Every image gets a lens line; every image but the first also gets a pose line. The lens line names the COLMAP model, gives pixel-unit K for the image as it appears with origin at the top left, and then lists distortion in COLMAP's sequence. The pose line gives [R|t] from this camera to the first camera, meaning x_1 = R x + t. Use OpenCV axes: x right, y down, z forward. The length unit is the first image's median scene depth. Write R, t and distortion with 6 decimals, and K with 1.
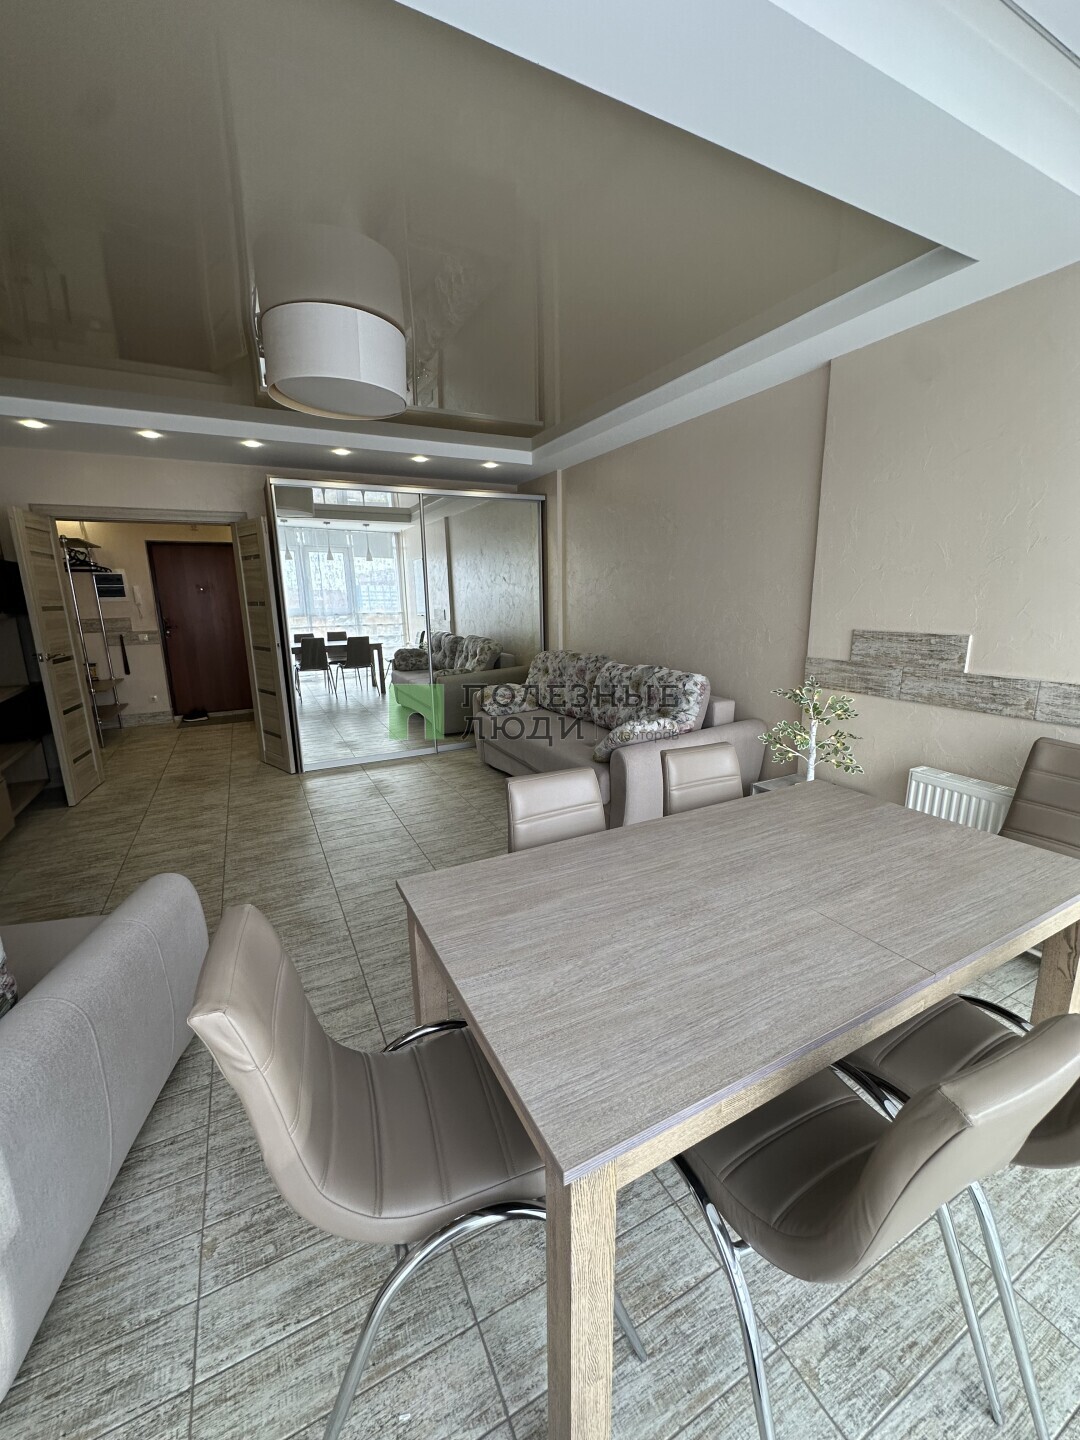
lens RADIAL K [[570.4, 0, 539.9], [0, 570.4, 722.5], [0, 0, 1]] dist [-0.002946, -0.000290]
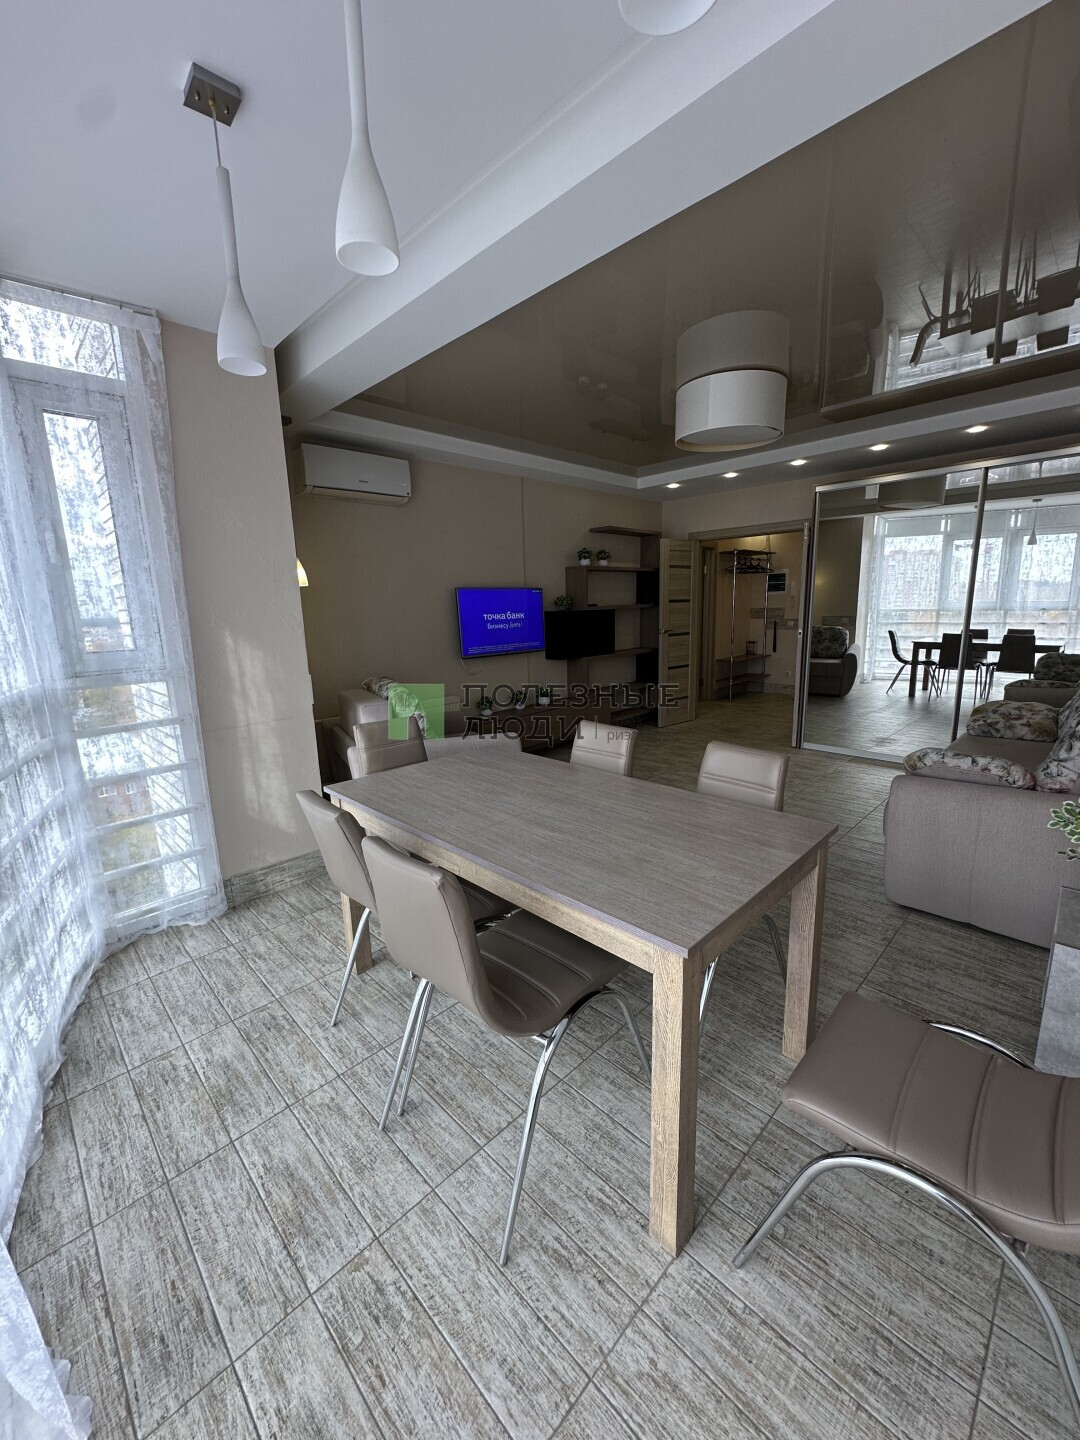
lens RADIAL K [[573.2, 0, 543.3], [0, 573.2, 722.3], [0, 0, 1]] dist [-0.008603, -0.000214]
pose [[0.306919, 0.200766, -0.930319, 0.723381], [-0.185802, 0.971329, 0.148318, -0.054203], [0.933423, 0.127334, 0.335422, 0.225777]]
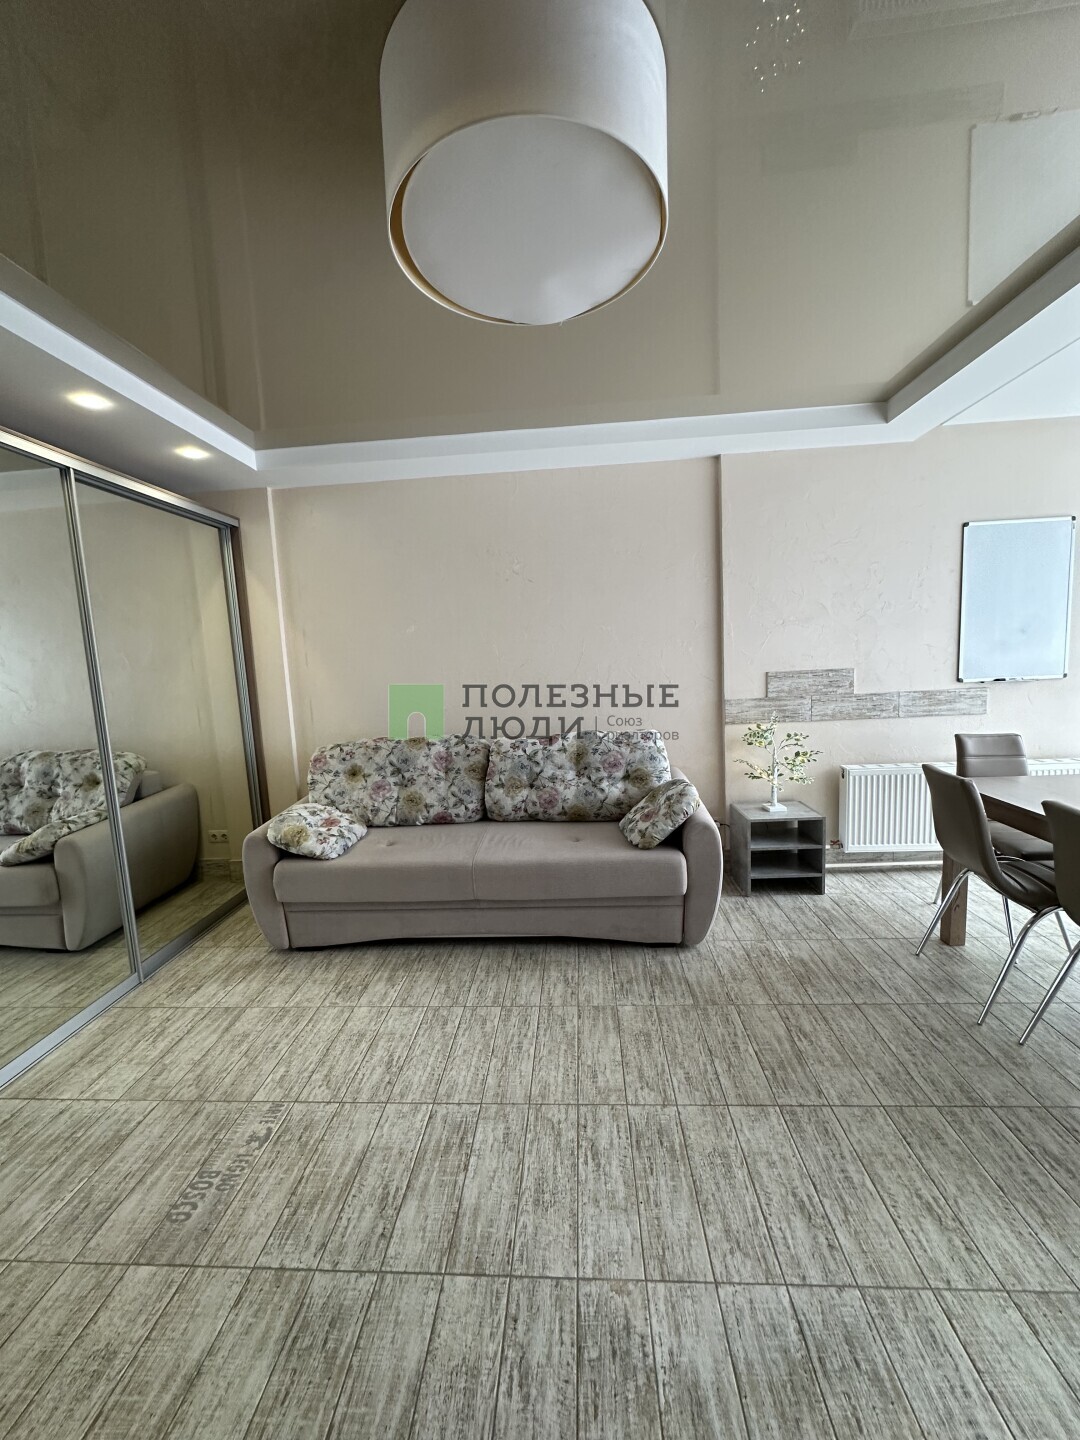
lens RADIAL K [[571.6, 0, 537.3], [0, 571.6, 723.9], [0, 0, 1]] dist [-0.005377, 0.000619]
pose [[0.515731, -0.113052, 0.849259, -0.686264], [0.228042, 0.973611, -0.008877, -0.140517], [-0.825844, 0.198245, 0.527902, 0.702254]]
